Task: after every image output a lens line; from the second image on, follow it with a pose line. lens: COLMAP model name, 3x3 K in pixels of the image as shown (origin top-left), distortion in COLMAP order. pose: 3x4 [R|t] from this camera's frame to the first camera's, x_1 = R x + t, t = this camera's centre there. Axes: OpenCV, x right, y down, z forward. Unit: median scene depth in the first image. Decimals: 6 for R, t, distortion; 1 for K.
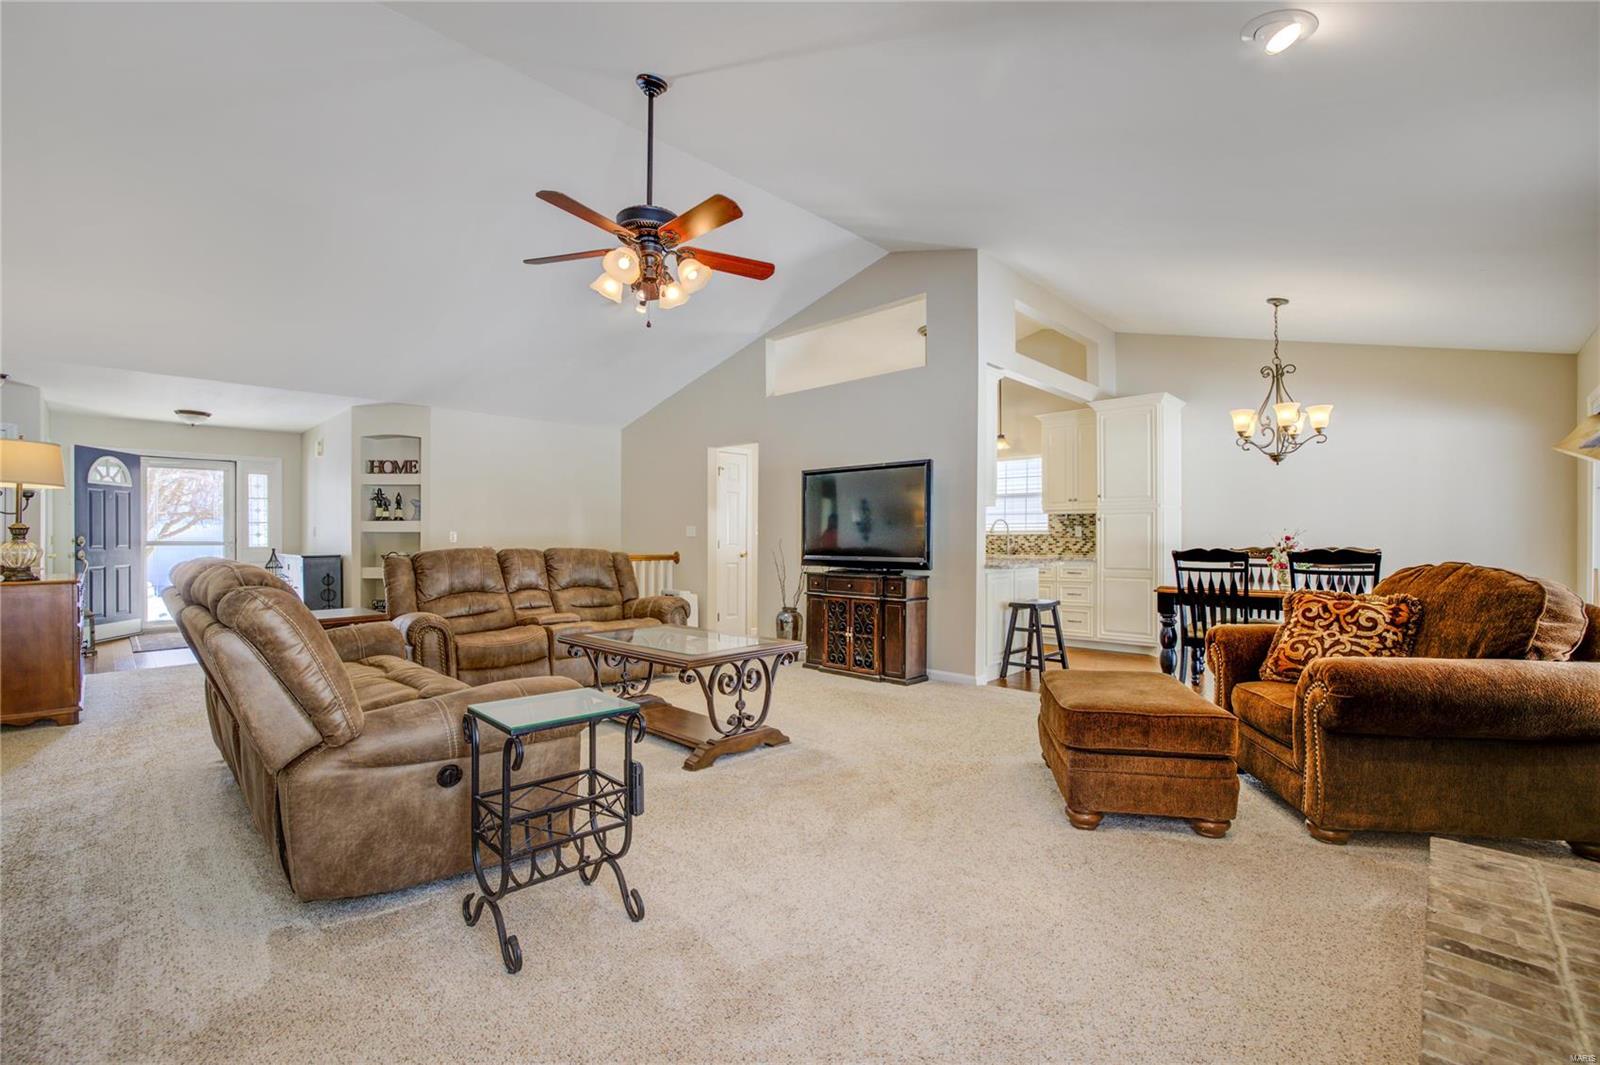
lens RADIAL K [[695.0, 0, 798.2], [0, 695.0, 538.5], [0, 0, 1]] dist [-0.035382, 0.013259]
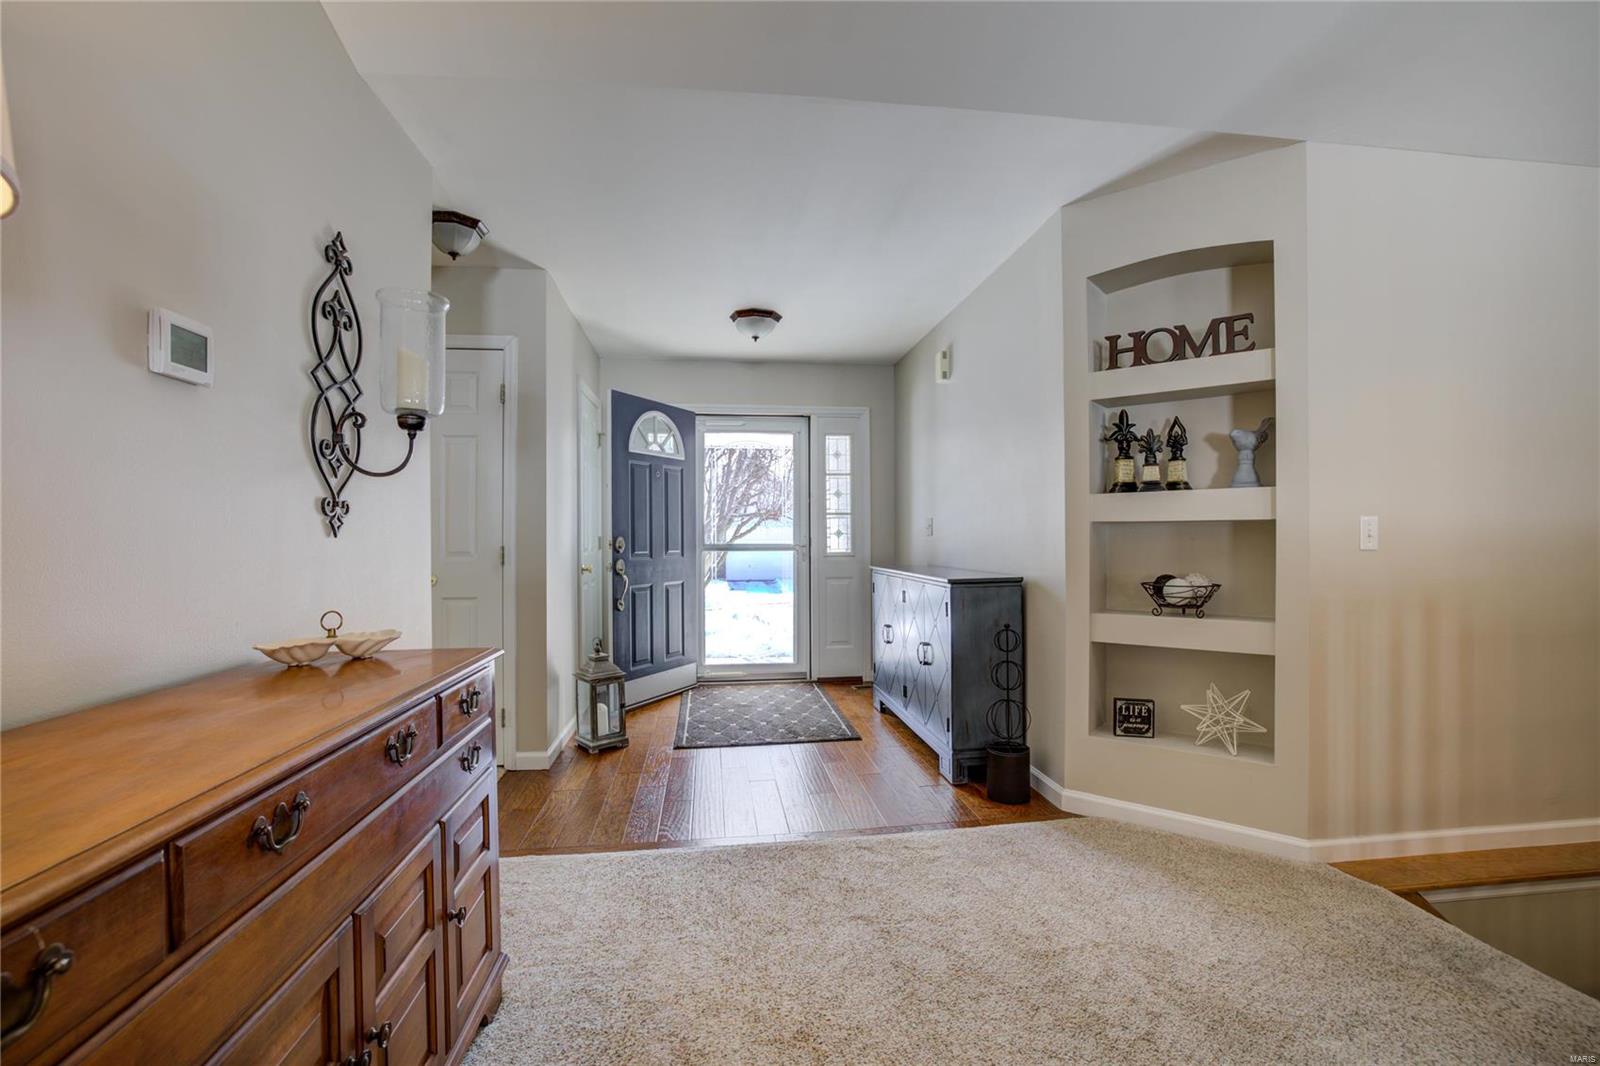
lens RADIAL K [[695.0, 0, 798.8], [0, 695.0, 537.3], [0, 0, 1]] dist [-0.035382, 0.013259]
pose [[0.784140, -0.005310, -0.620562, -0.508783], [0.004150, 0.999986, -0.003312, -0.000065], [0.620571, 0.000022, 0.784151, 0.575388]]
